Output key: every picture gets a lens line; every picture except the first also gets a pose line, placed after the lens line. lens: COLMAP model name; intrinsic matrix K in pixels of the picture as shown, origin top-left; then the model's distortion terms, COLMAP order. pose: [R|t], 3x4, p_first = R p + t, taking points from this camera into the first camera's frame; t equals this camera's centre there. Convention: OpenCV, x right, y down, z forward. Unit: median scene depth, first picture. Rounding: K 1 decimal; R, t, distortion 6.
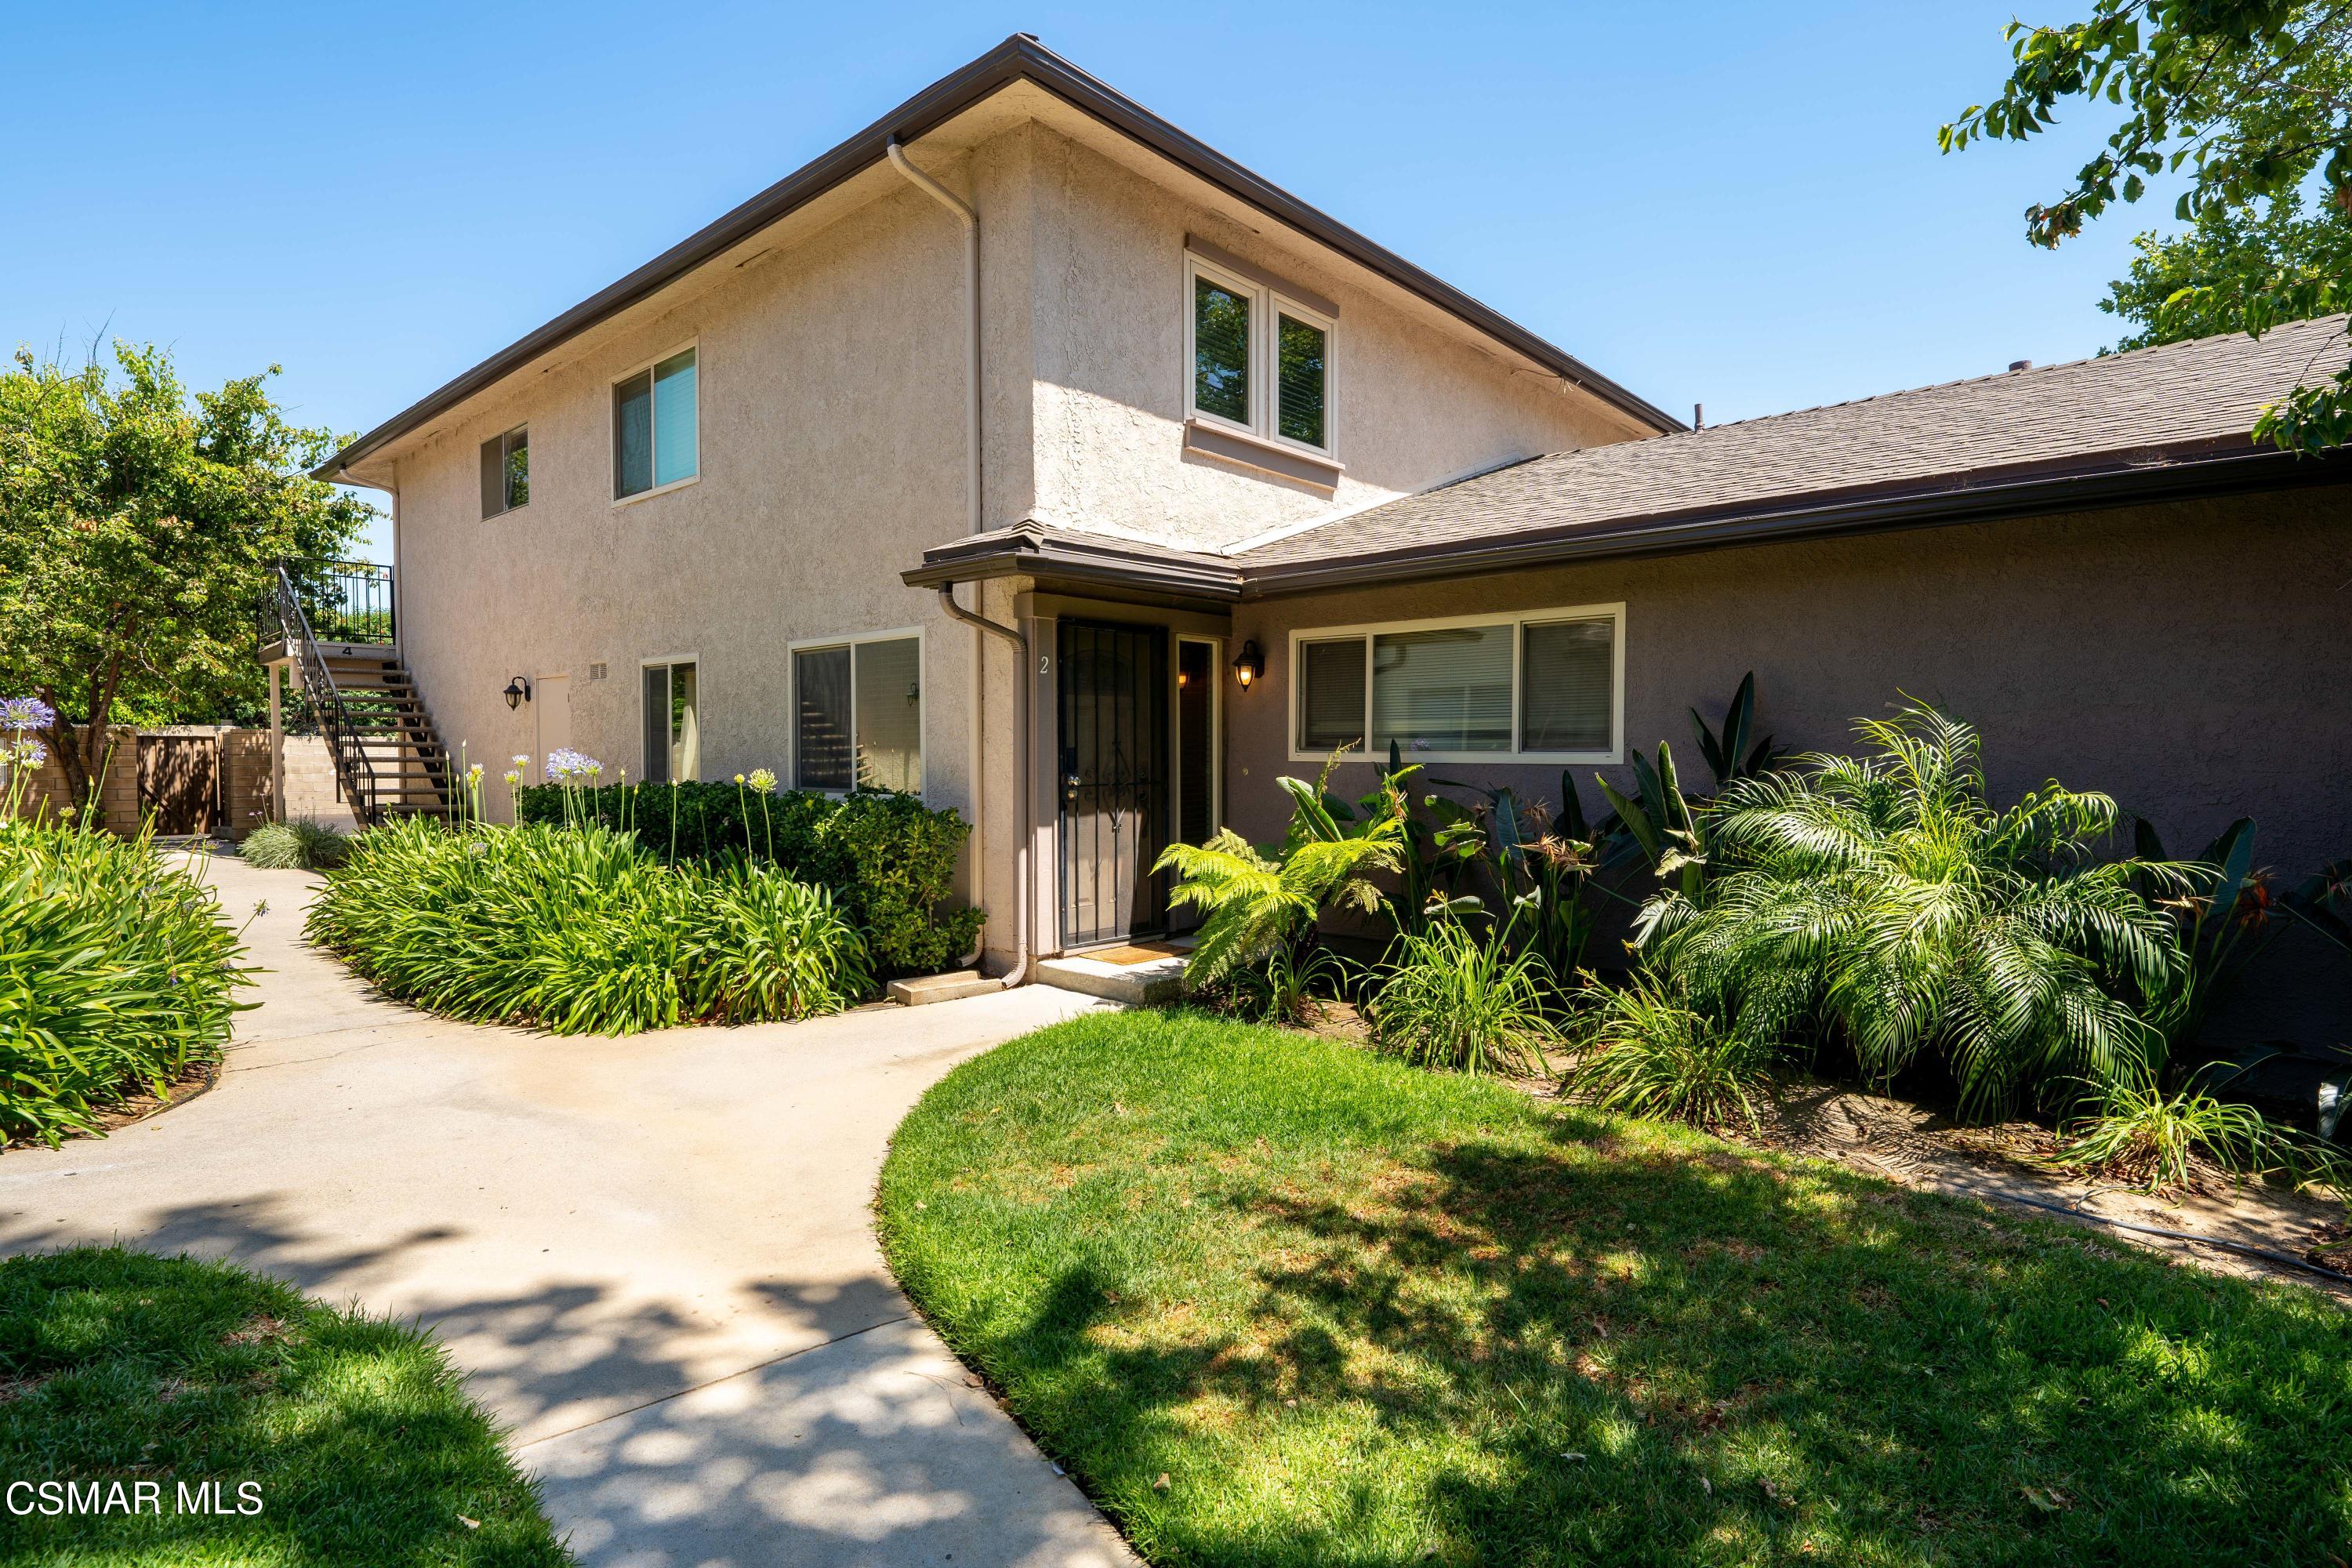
lens RADIAL K [[1167.2, 0, 1182.4], [0, 1167.2, 795.0], [0, 0, 1]] dist [0.006672, 0.000927]
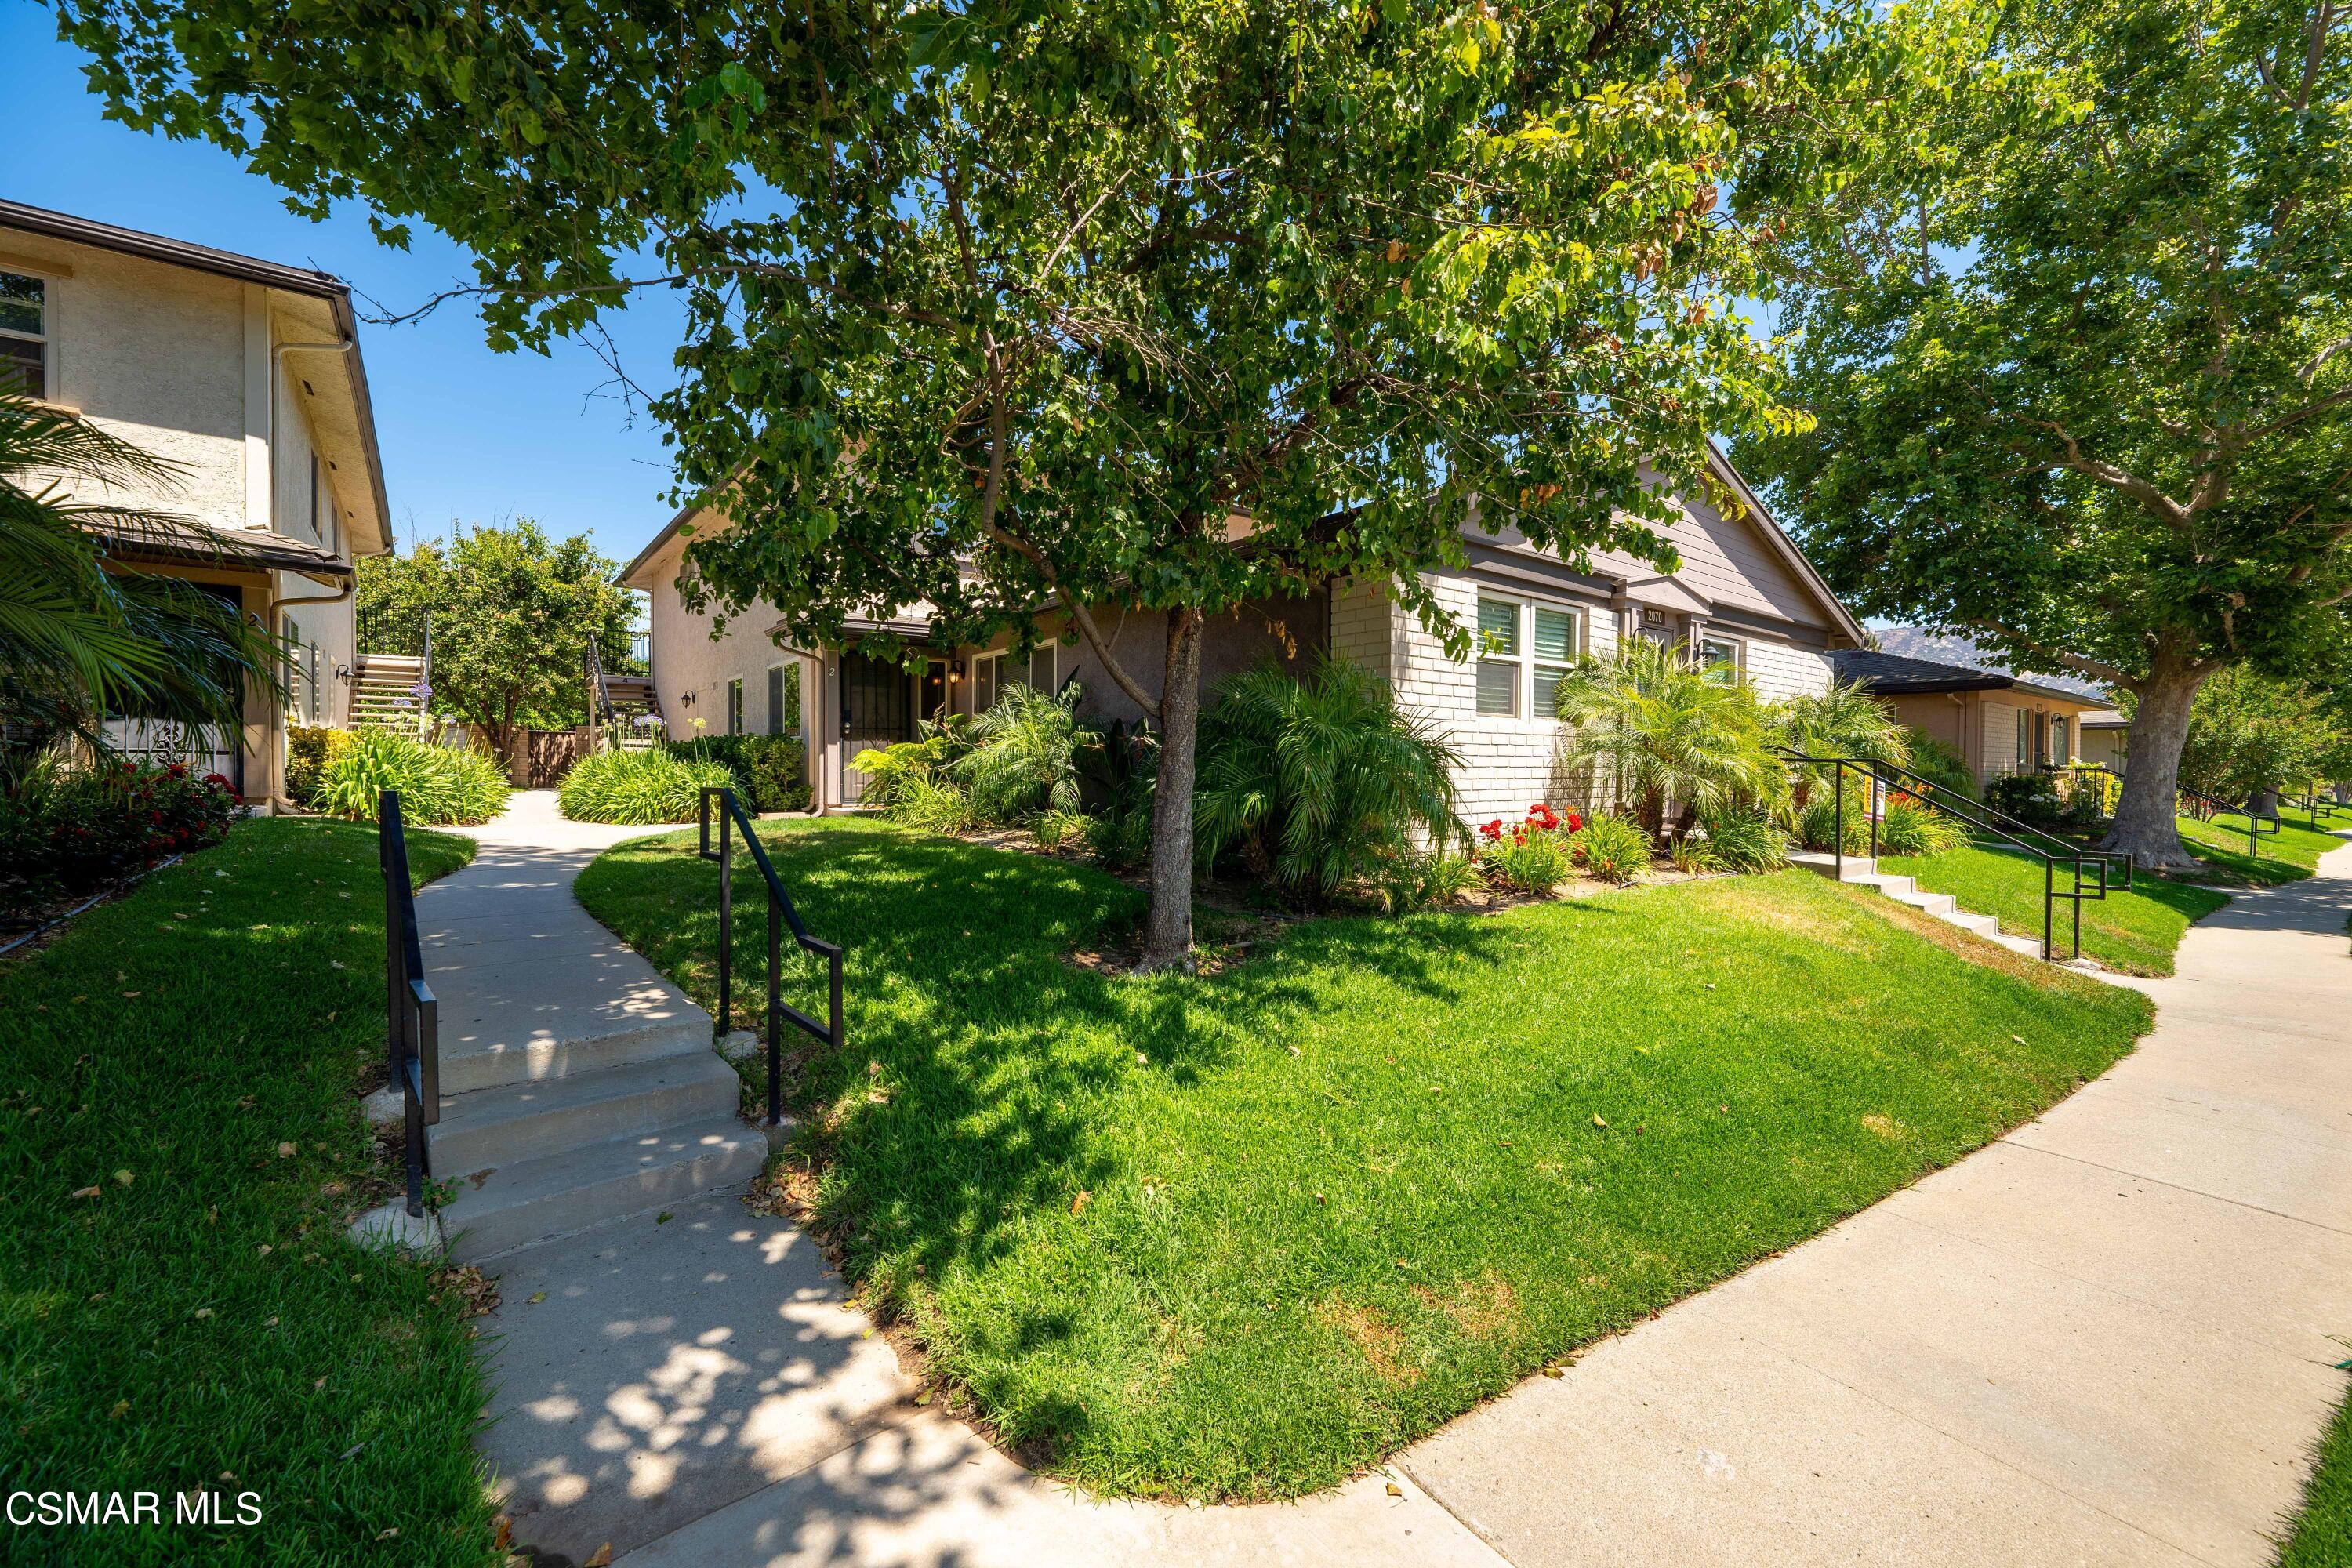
lens RADIAL K [[947.2, 0, 1193.9], [0, 947.2, 791.8], [0, 0, 1]] dist [0.005644, -0.000685]
pose [[0.986019, 0.003812, -0.166592, 0.806679], [-0.005849, 0.999914, -0.011740, 0.124394], [0.166533, 0.012550, 0.985956, -0.610065]]
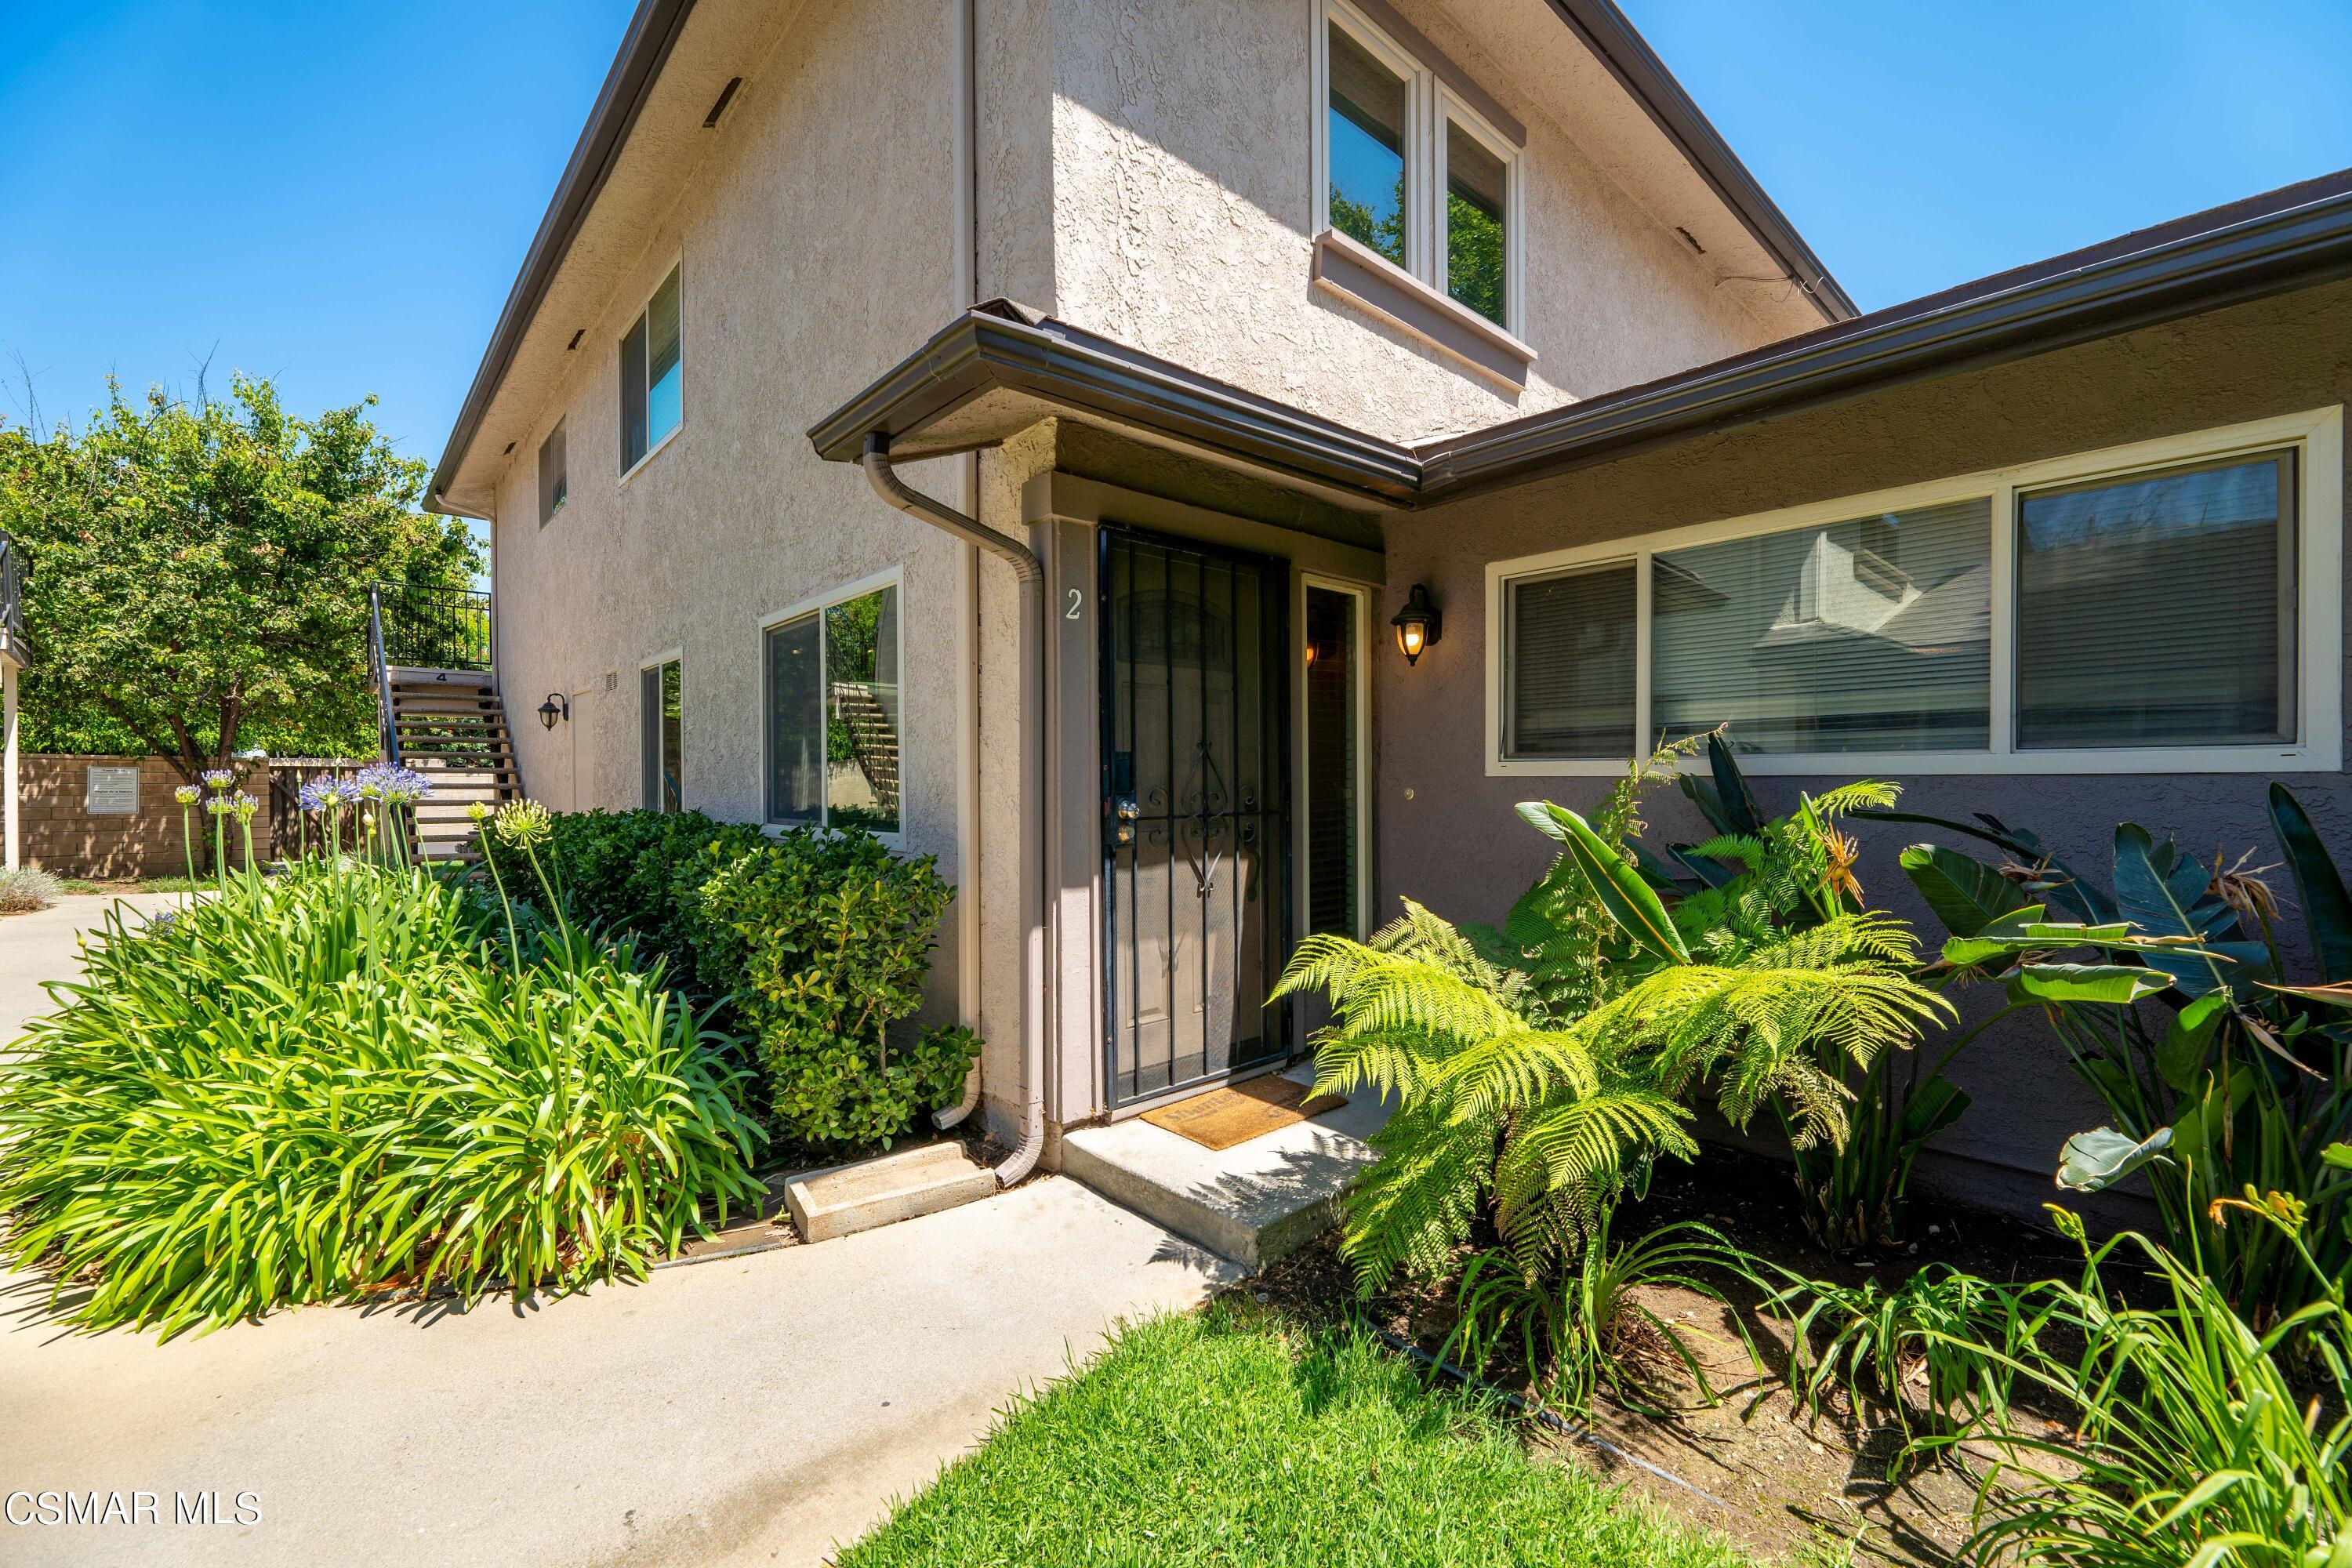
lens RADIAL K [[947.2, 0, 1175.4], [0, 947.2, 798.7], [0, 0, 1]] dist [0.005644, -0.000685]
pose [[0.994604, -0.003384, -0.103691, -0.021501], [0.001483, 0.999829, -0.018407, -0.008908], [0.103736, 0.018154, 0.994439, 0.523541]]
